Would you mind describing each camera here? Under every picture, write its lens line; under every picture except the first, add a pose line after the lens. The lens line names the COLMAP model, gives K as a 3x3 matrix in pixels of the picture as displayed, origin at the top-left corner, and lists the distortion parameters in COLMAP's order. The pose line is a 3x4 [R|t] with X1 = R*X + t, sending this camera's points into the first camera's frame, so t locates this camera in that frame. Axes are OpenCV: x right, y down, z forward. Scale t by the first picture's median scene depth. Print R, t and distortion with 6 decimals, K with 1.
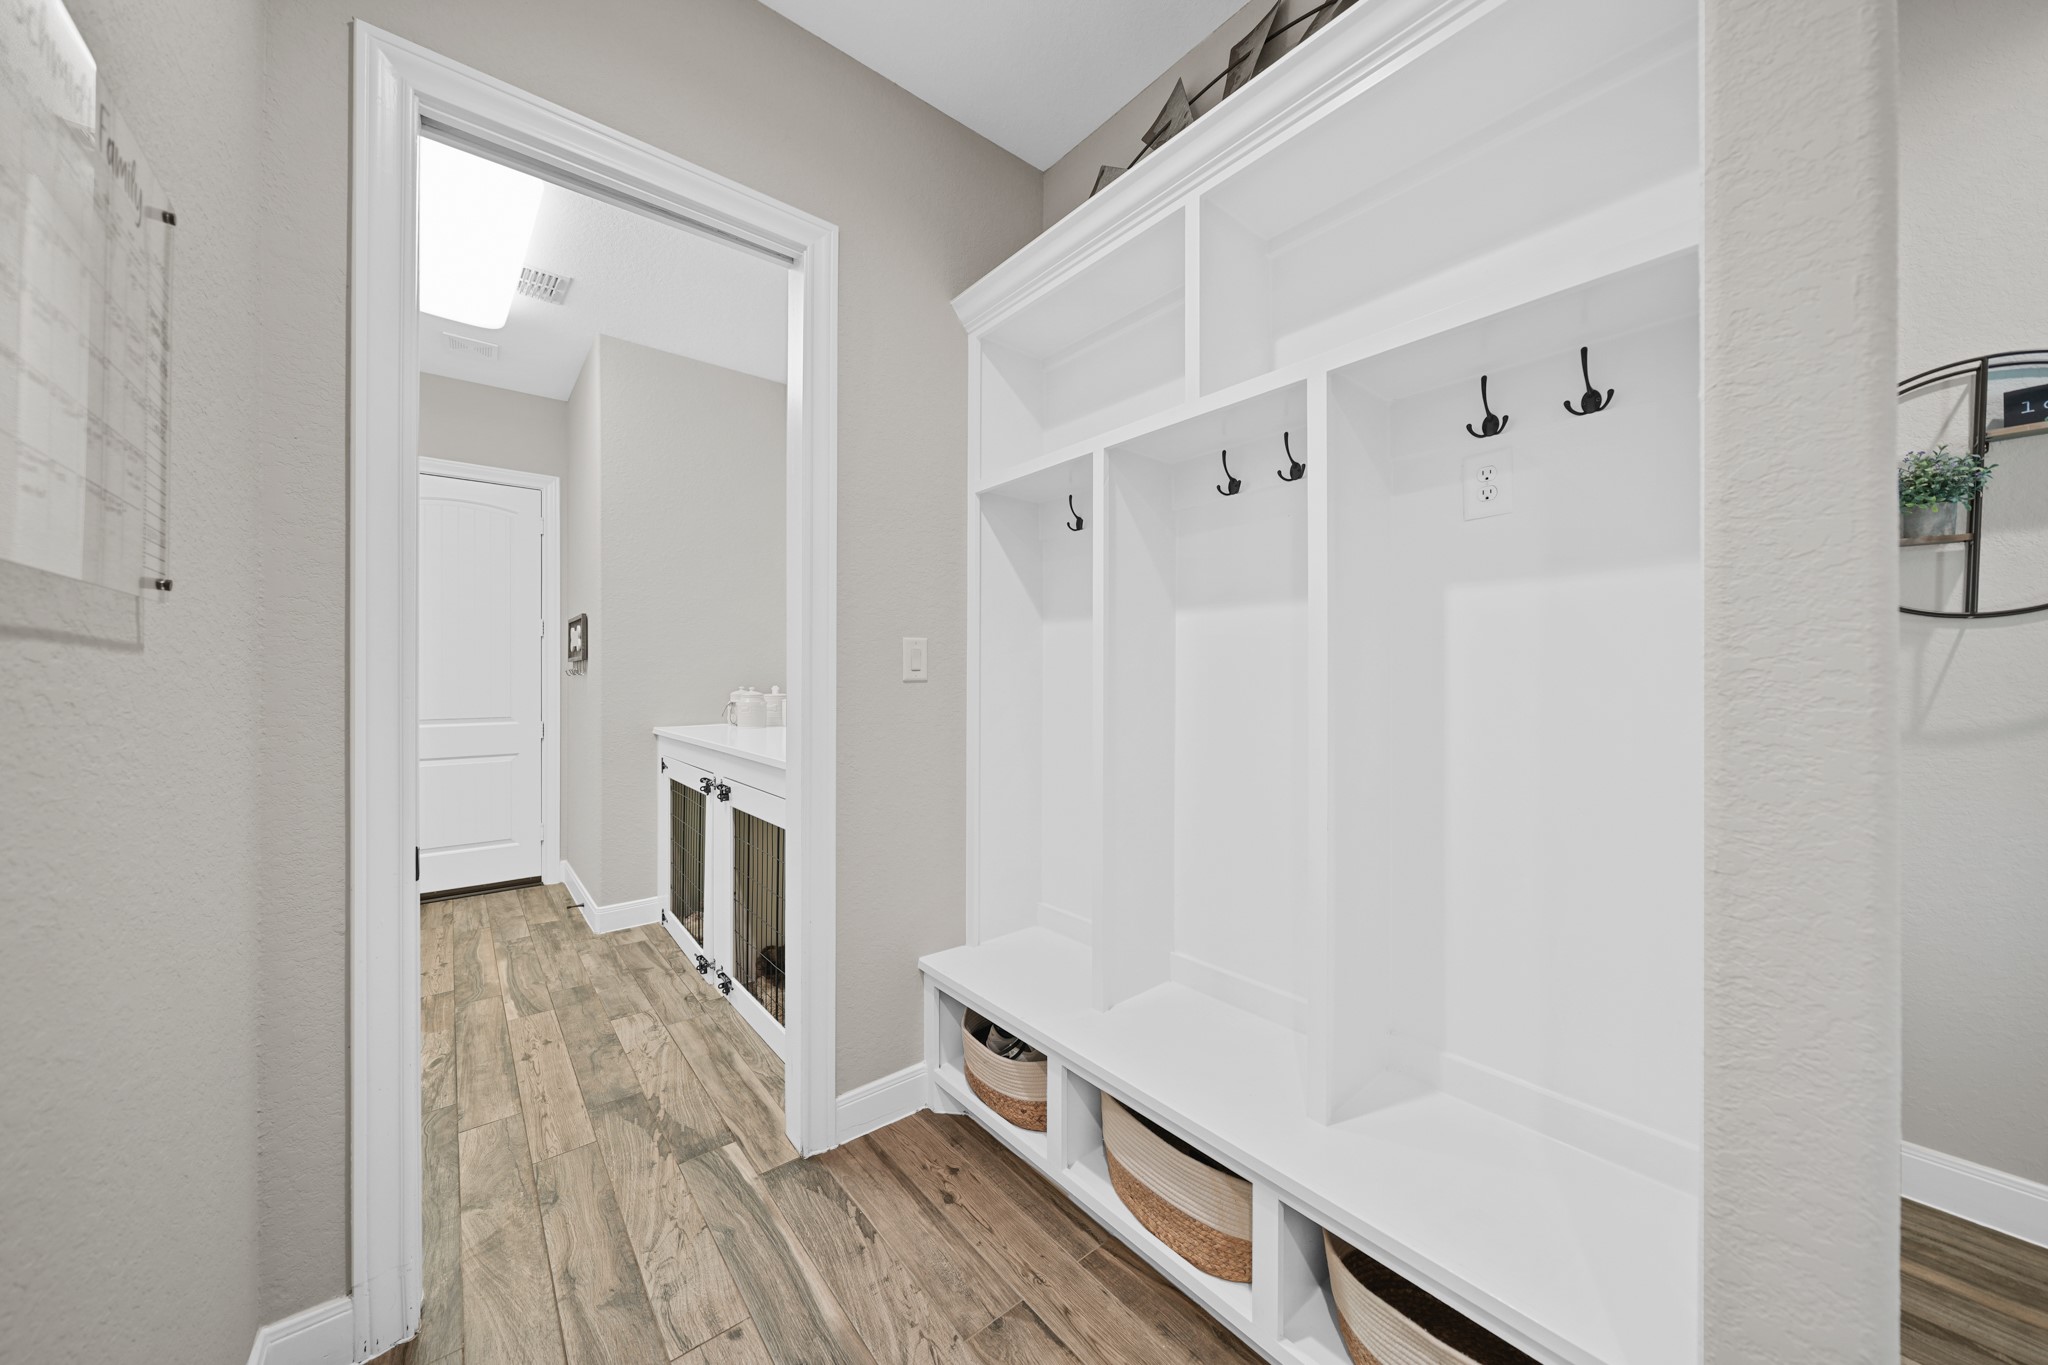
lens RADIAL K [[705.0, 0, 1018.0], [0, 705.0, 677.5], [0, 0, 1]] dist [-0.001748, -0.000052]
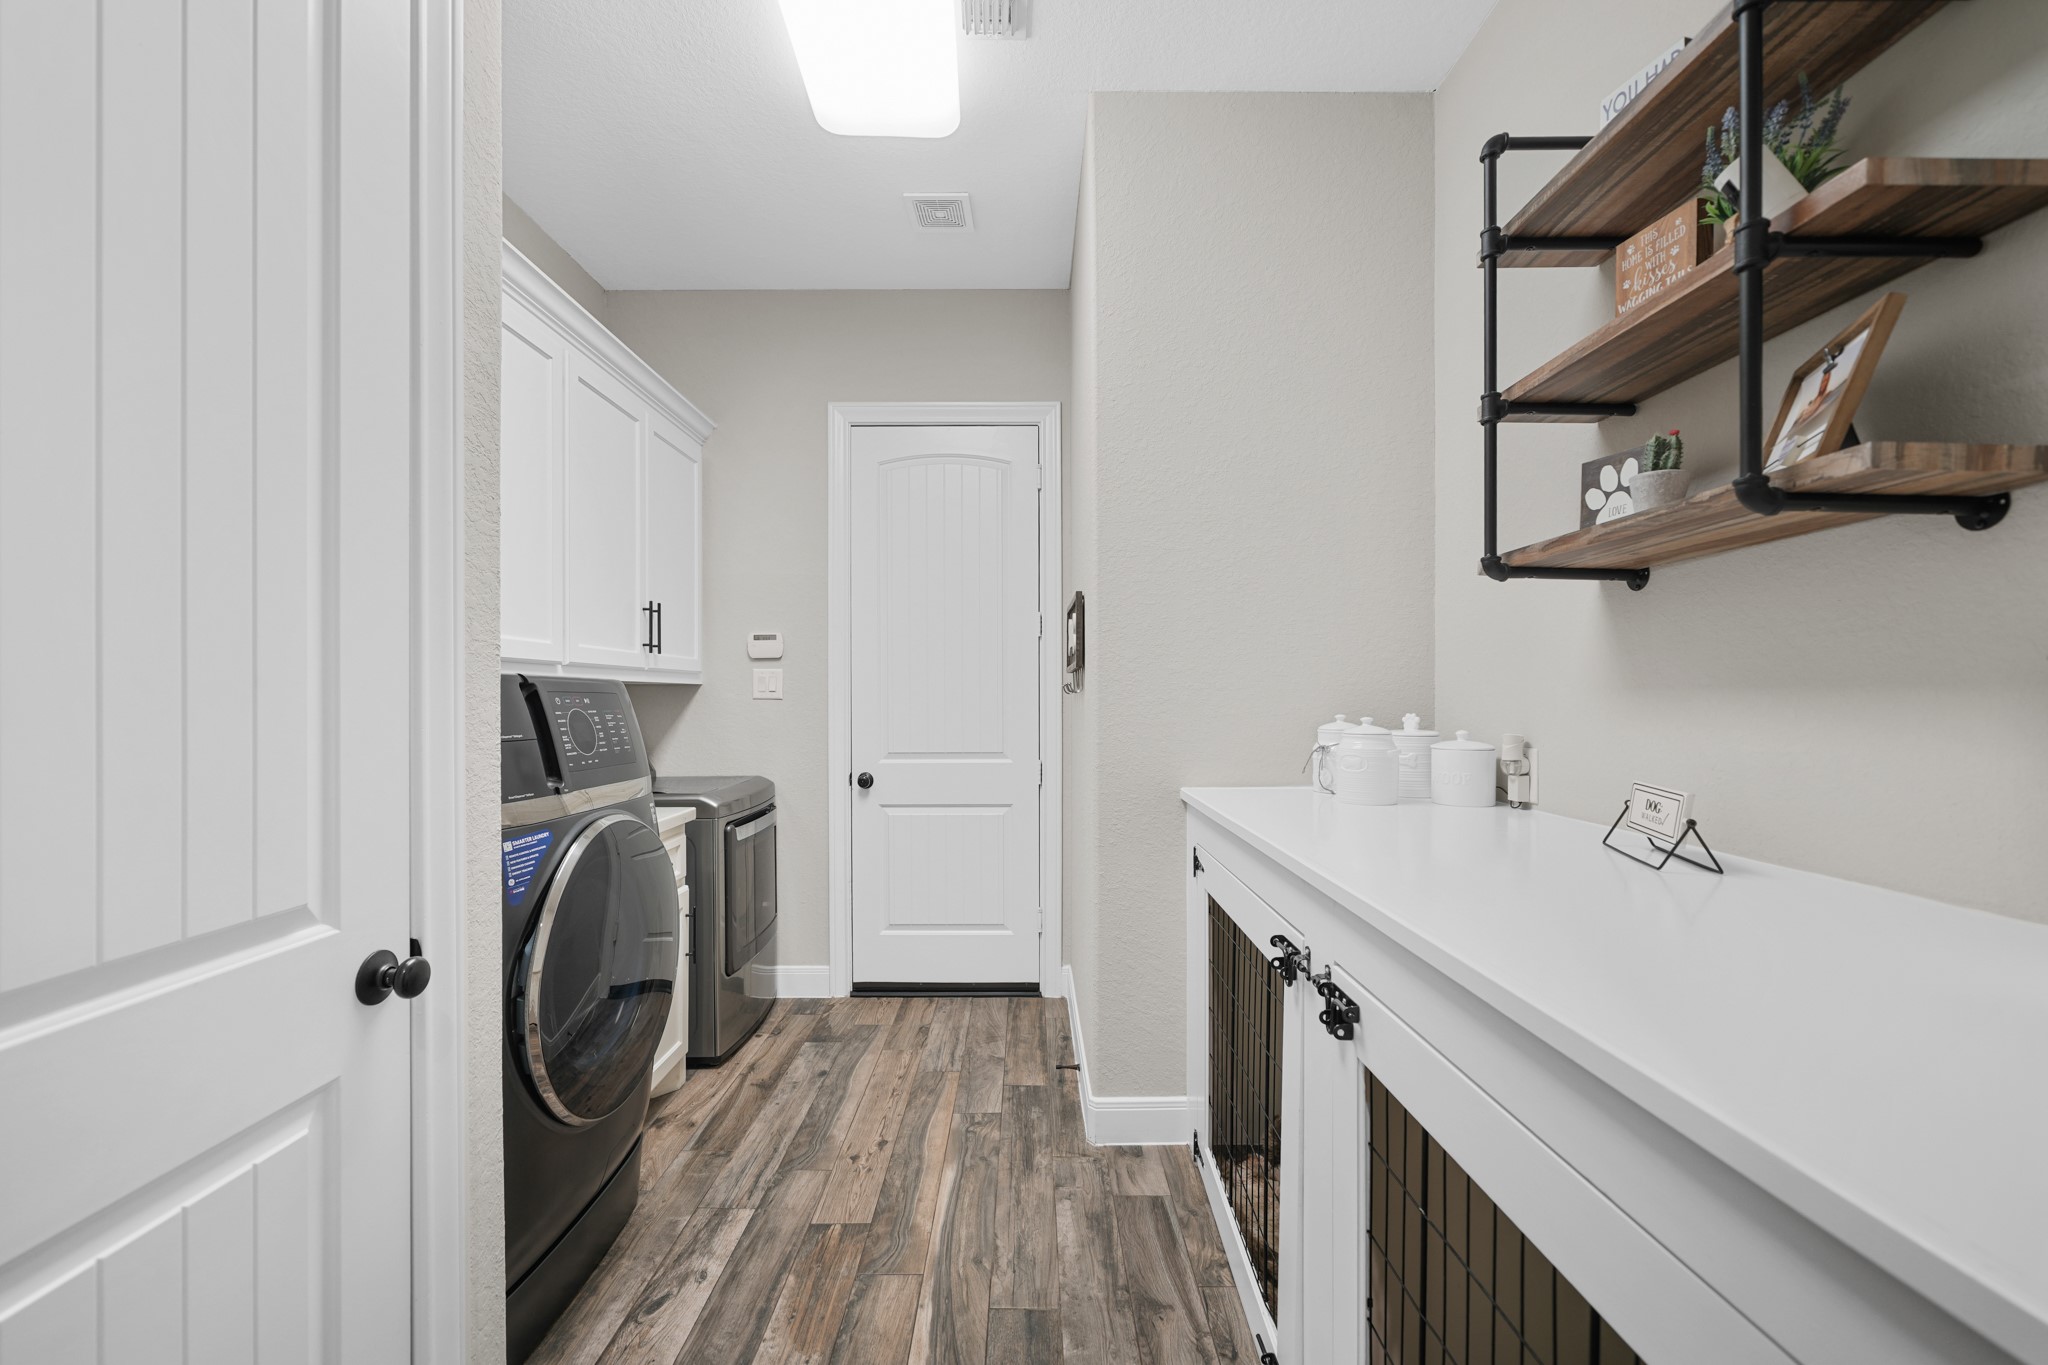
lens RADIAL K [[811.9, 0, 1024.6], [0, 811.9, 692.8], [0, 0, 1]] dist [-0.007104, 0.000278]
pose [[0.771597, -0.001549, -0.636110, -0.221021], [-0.000253, 0.999996, -0.002743, -0.001018], [0.636112, 0.002278, 0.771594, 0.459769]]
